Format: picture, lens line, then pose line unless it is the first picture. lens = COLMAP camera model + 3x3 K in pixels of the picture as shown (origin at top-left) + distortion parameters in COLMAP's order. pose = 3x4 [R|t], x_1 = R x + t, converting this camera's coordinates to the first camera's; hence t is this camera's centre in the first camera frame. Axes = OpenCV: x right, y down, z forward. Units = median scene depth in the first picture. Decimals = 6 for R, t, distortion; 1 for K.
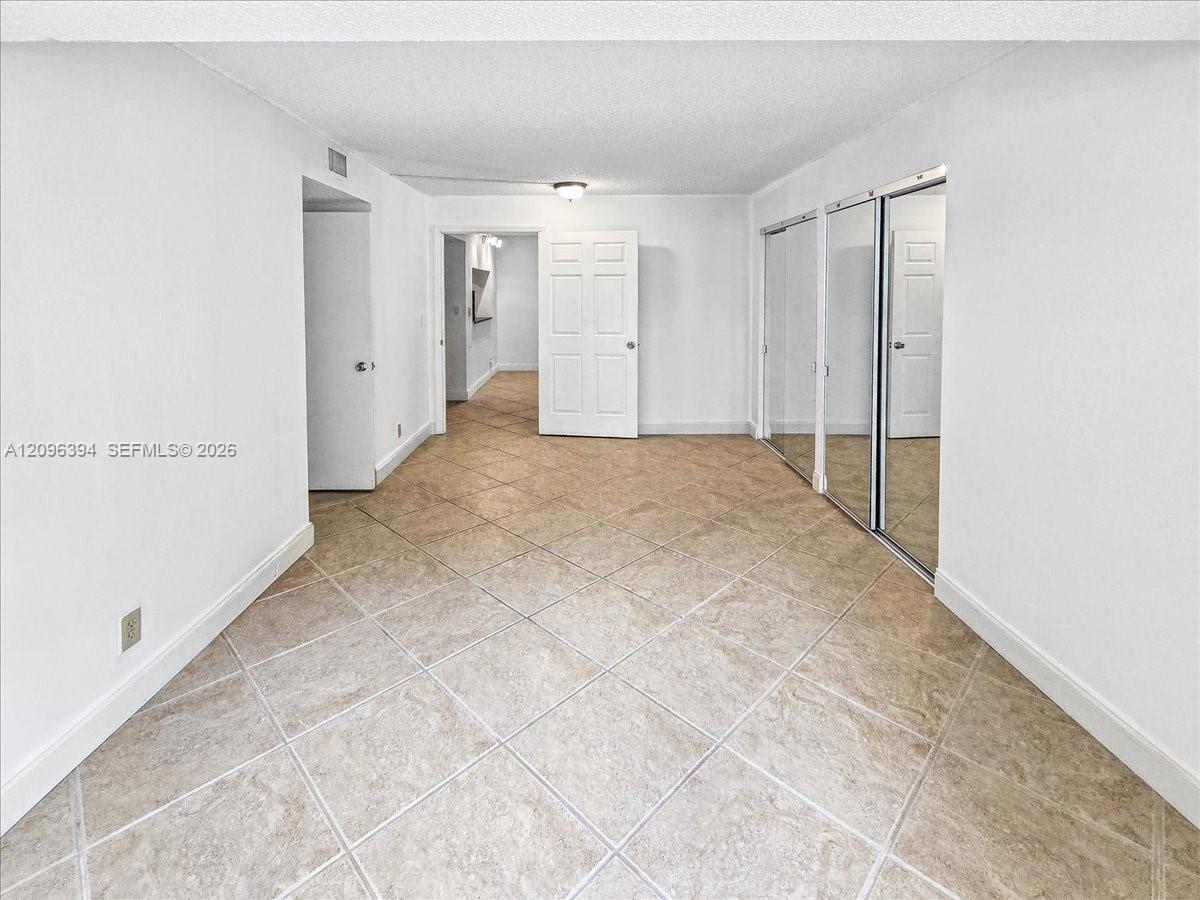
lens RADIAL K [[550.3, 0, 599.8], [0, 550.3, 444.8], [0, 0, 1]] dist [-0.002800, 0.000441]
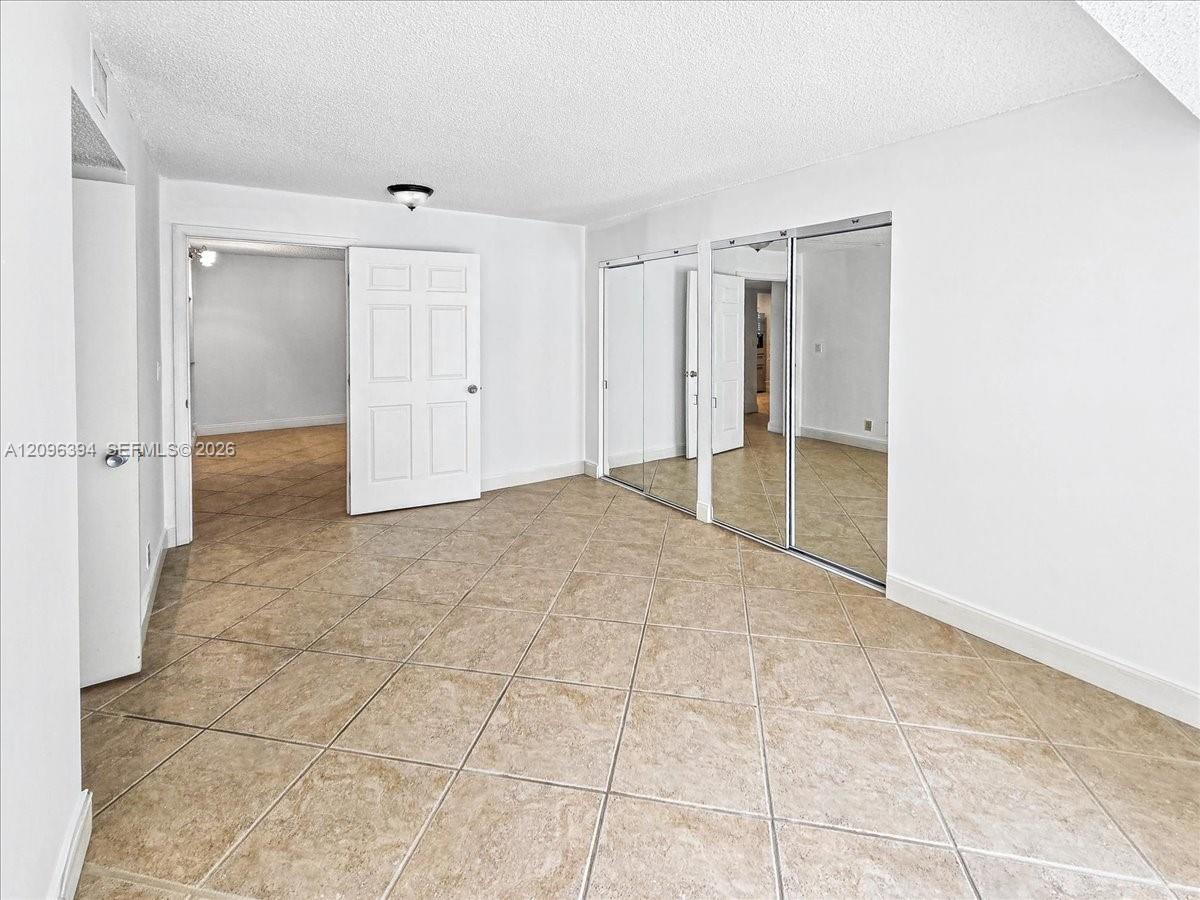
lens RADIAL K [[532.6, 0, 600.9], [0, 532.6, 469.8], [0, 0, 1]] dist [-0.002990, 0.004365]
pose [[0.829611, -0.152885, 0.537002, -0.473367], [0.155509, 0.986993, 0.040752, -0.133645], [-0.536248, 0.049700, 0.842596, 0.430258]]
